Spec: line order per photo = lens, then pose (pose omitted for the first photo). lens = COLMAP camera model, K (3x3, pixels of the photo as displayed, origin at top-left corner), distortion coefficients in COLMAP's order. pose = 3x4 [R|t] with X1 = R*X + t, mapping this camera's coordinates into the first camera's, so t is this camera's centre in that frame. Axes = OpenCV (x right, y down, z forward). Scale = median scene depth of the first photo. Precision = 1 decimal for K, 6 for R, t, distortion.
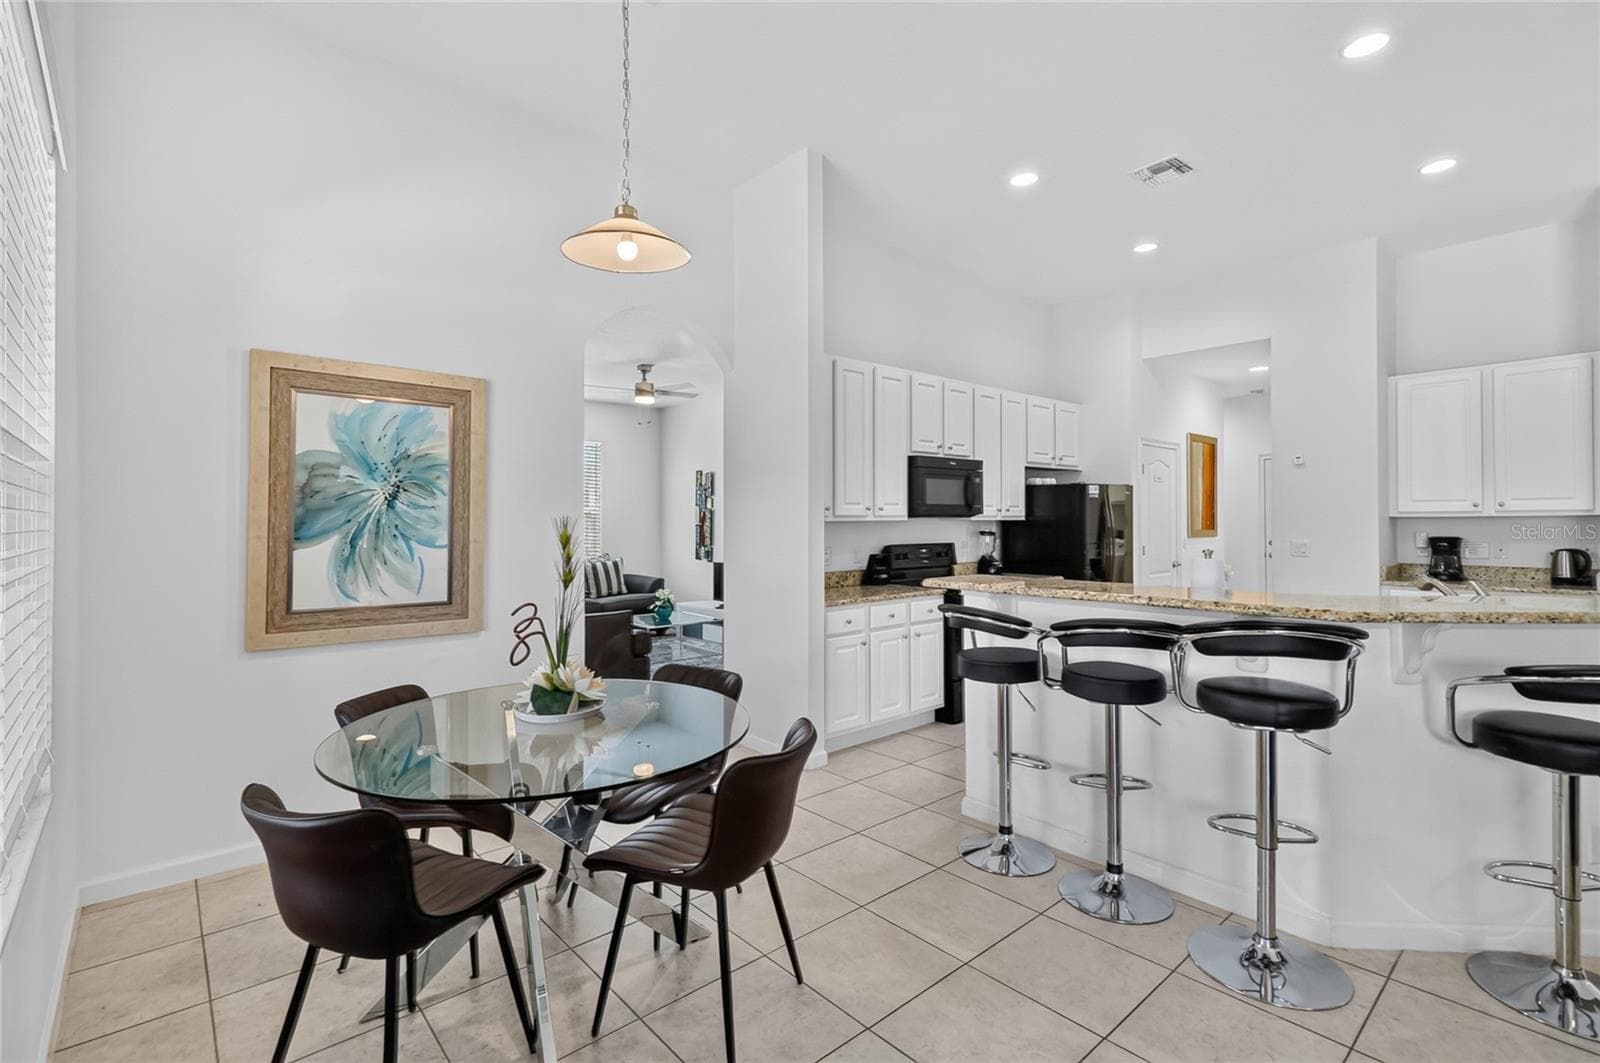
lens RADIAL K [[731.0, 0, 795.1], [0, 731.0, 508.8], [0, 0, 1]] dist [0.001692, -0.003458]
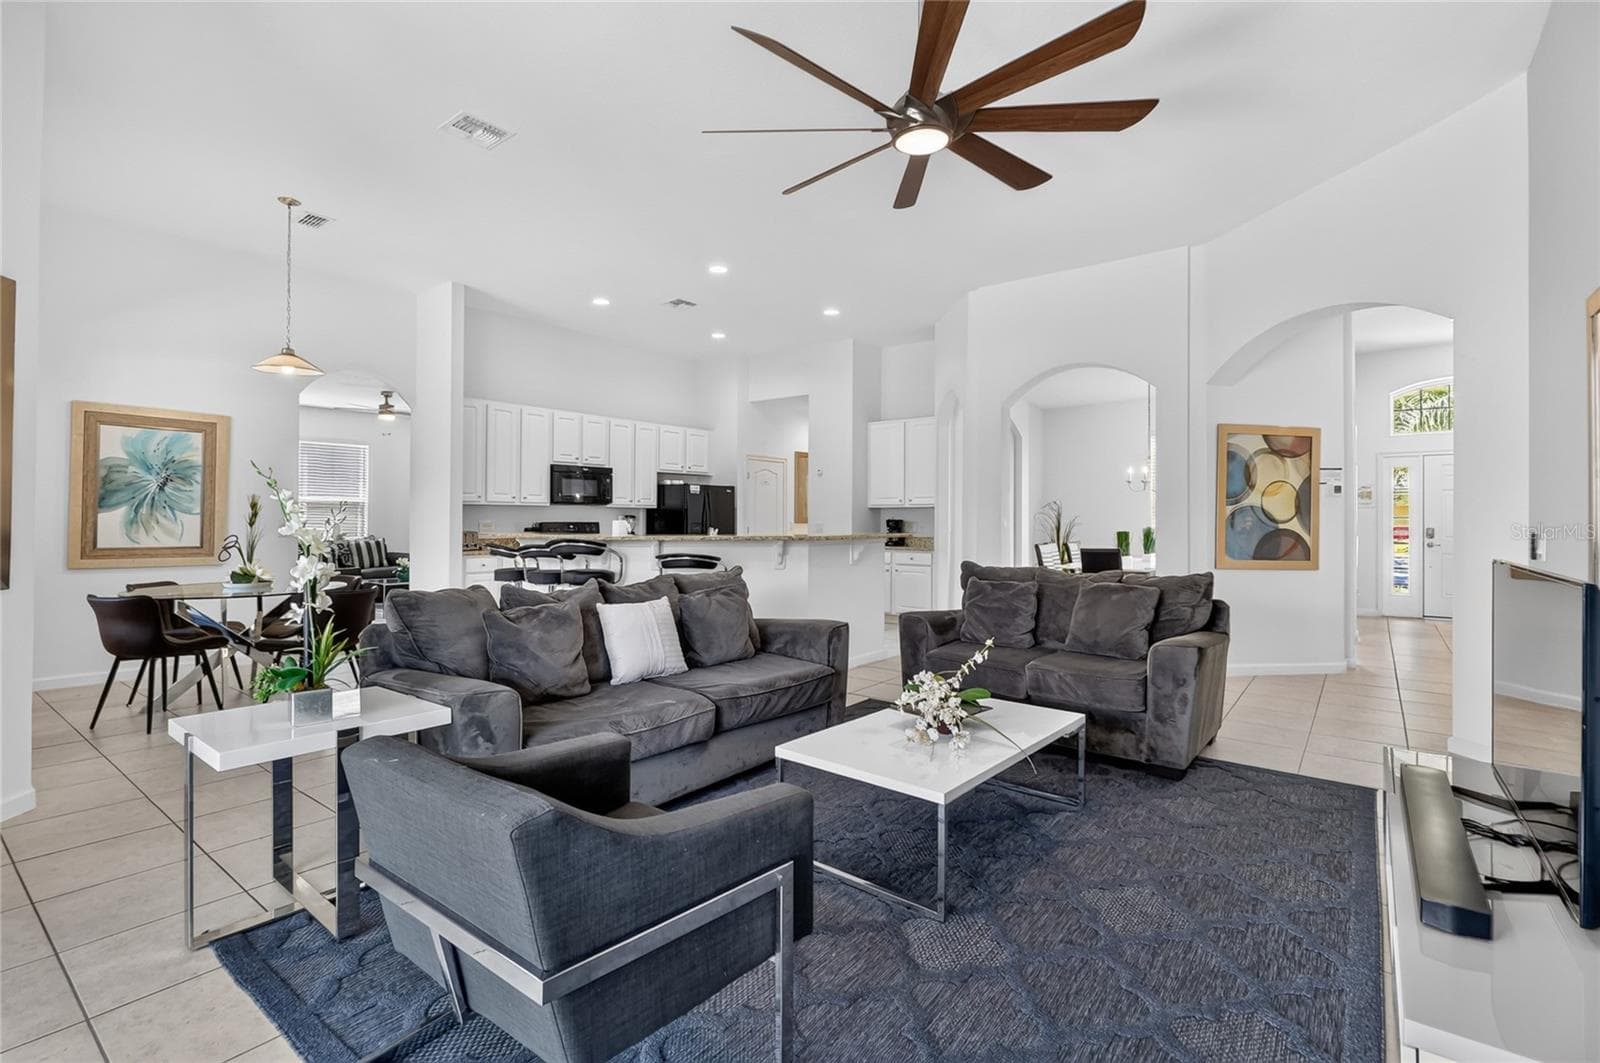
lens RADIAL K [[731.0, 0, 806.2], [0, 731.0, 512.0], [0, 0, 1]] dist [0.001692, -0.003458]
pose [[0.980332, 0.008886, 0.197153, 0.425300], [-0.009884, 0.999943, 0.004078, 0.019142], [-0.197106, -0.005946, 0.980364, -0.704452]]
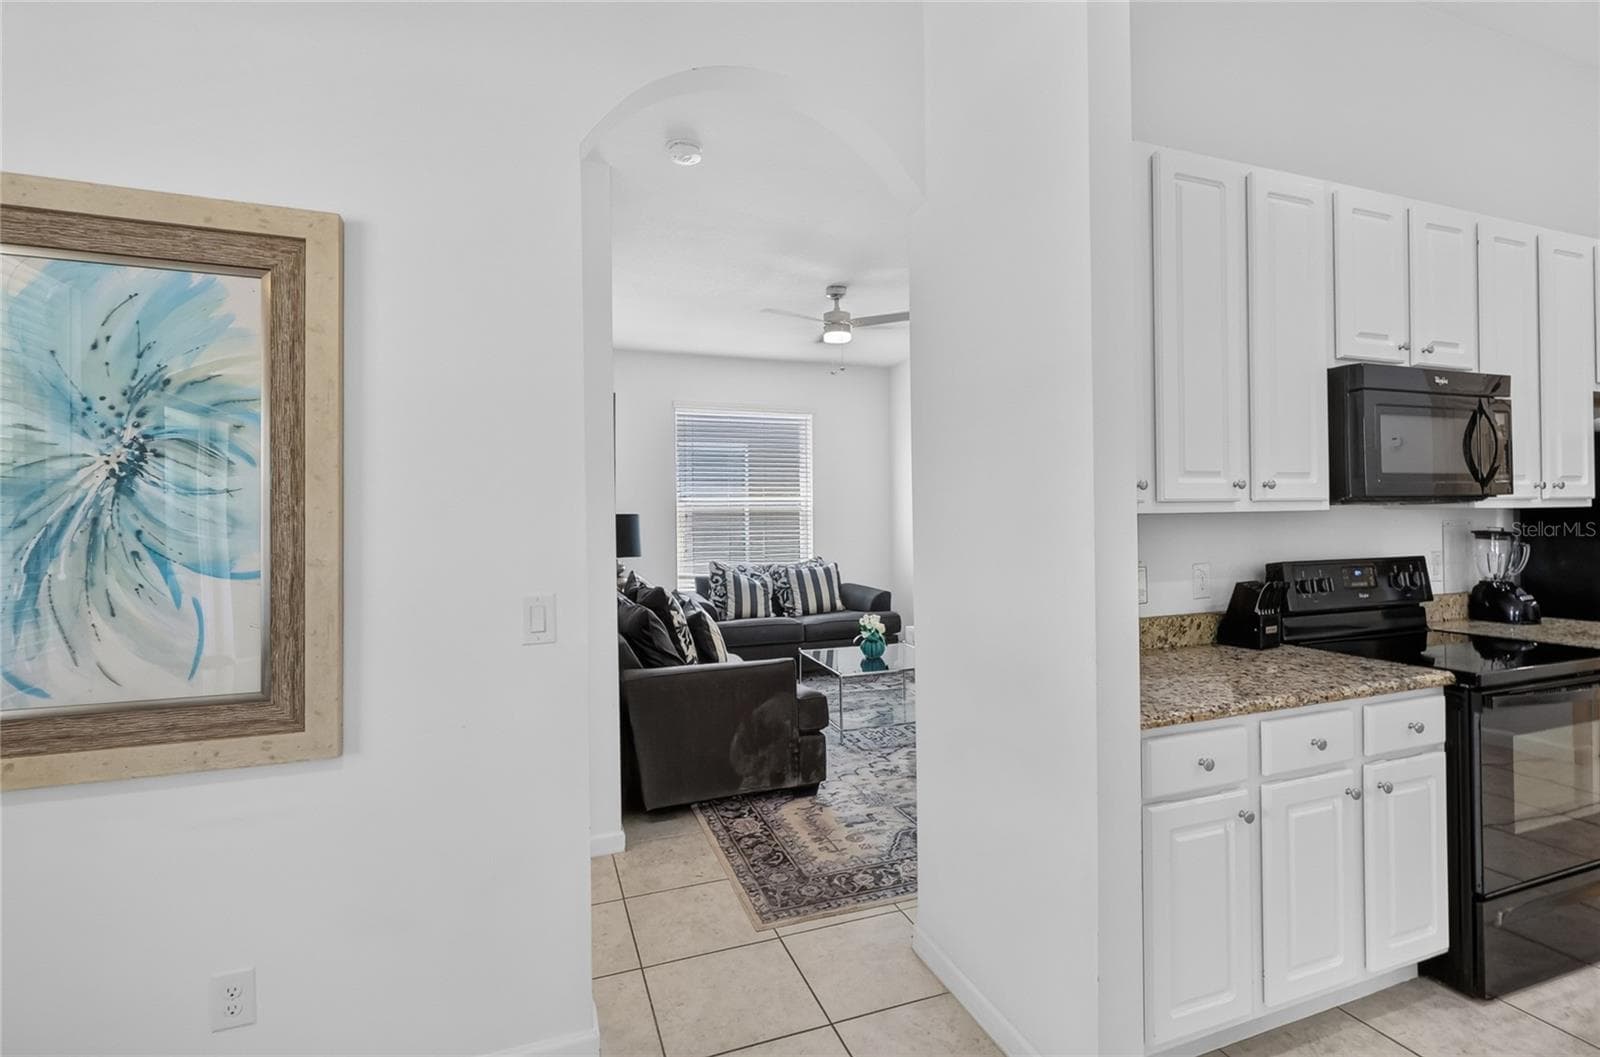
lens RADIAL K [[740.7, 0, 804.6], [0, 740.7, 505.5], [0, 0, 1]] dist [0.002094, 0.000099]
pose [[0.935208, -0.012145, -0.353891, 0.011852], [0.014344, 0.999891, 0.003591, 0.007551], [0.353809, -0.008434, 0.935280, 0.500382]]
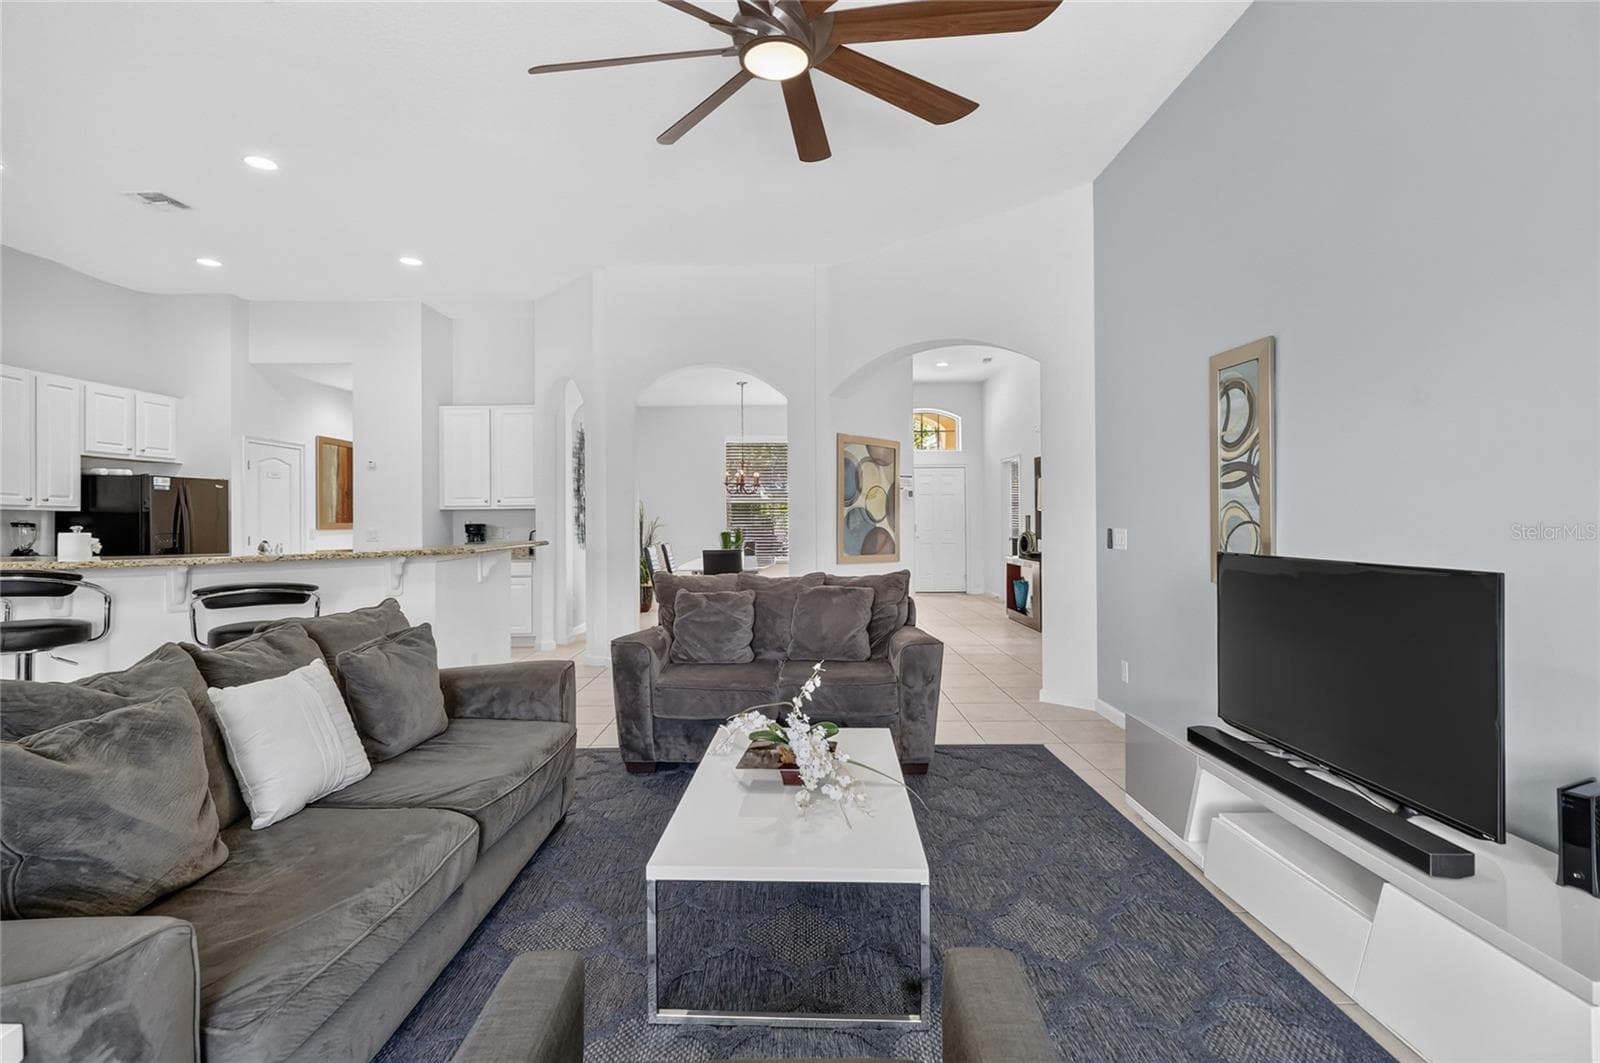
lens RADIAL K [[731.0, 0, 802.7], [0, 731.0, 513.4], [0, 0, 1]] dist [0.001692, -0.003458]
pose [[0.655951, 0.002975, 0.754797, 0.282669], [-0.005292, 0.999986, 0.000658, 0.017083], [-0.754785, -0.004426, 0.655958, -0.468383]]
